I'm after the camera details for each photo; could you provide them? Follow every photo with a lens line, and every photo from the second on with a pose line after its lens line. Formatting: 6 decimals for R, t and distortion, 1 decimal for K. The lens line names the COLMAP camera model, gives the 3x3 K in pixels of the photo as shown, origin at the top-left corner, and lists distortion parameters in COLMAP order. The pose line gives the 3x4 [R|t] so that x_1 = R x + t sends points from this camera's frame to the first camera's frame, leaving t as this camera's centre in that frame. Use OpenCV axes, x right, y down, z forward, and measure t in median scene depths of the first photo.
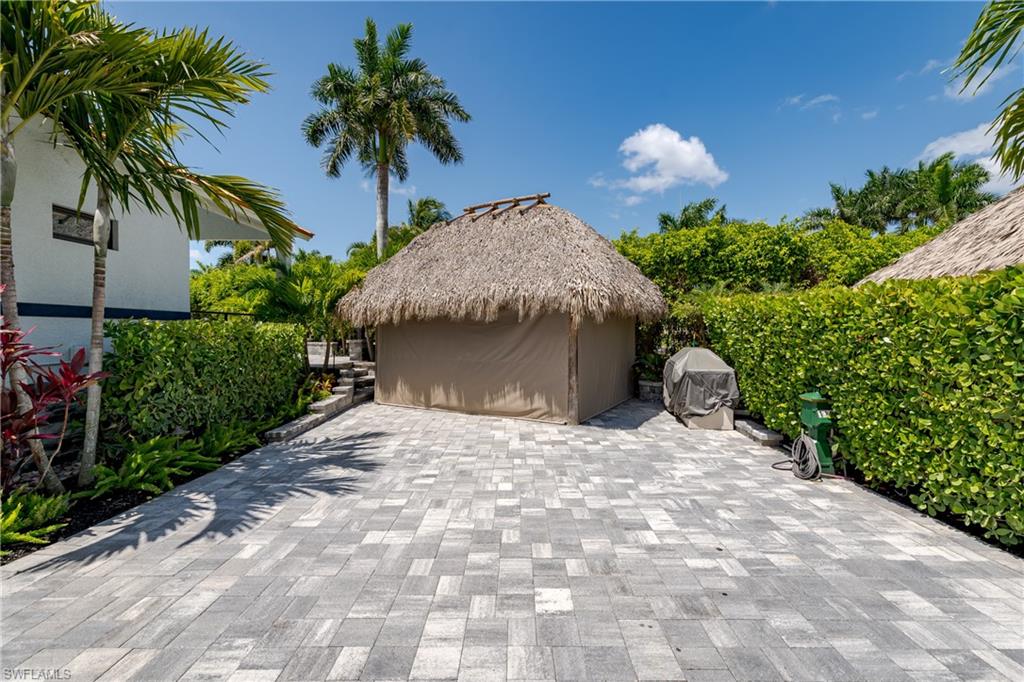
lens RADIAL K [[467.4, 0, 519.8], [0, 467.4, 334.9], [0, 0, 1]] dist [0.006864, -0.001318]
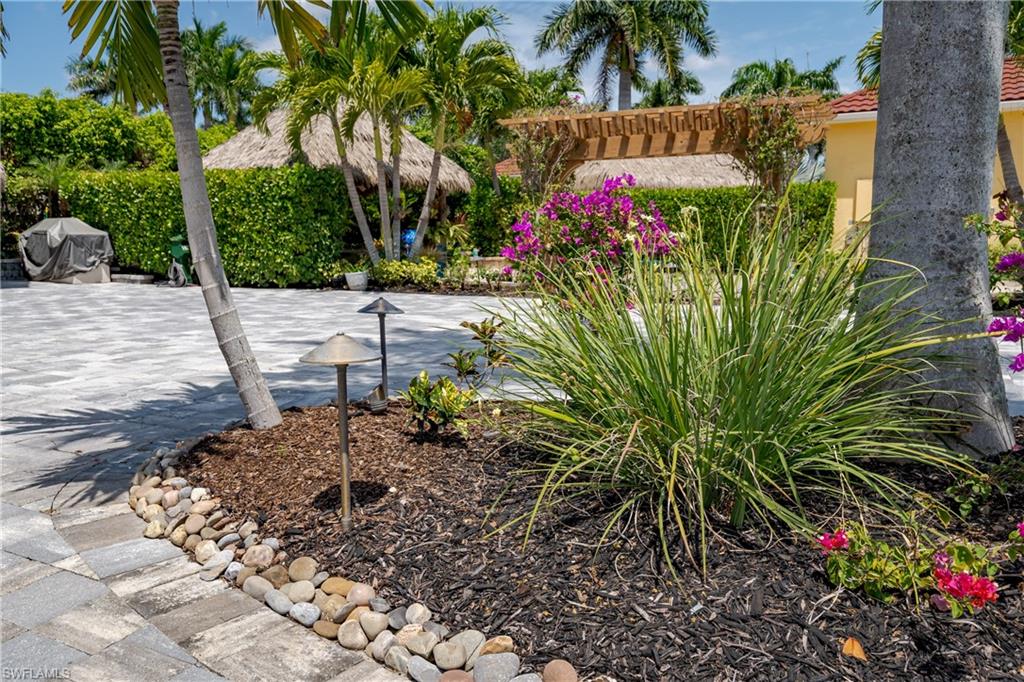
lens RADIAL K [[805.2, 0, 518.4], [0, 805.2, 347.8], [0, 0, 1]] dist [-0.005830, -0.004092]
pose [[0.480493, -0.121154, 0.868590, -1.163535], [0.015035, 0.991404, 0.129967, 0.150170], [-0.876870, -0.049389, 0.478184, -1.264650]]
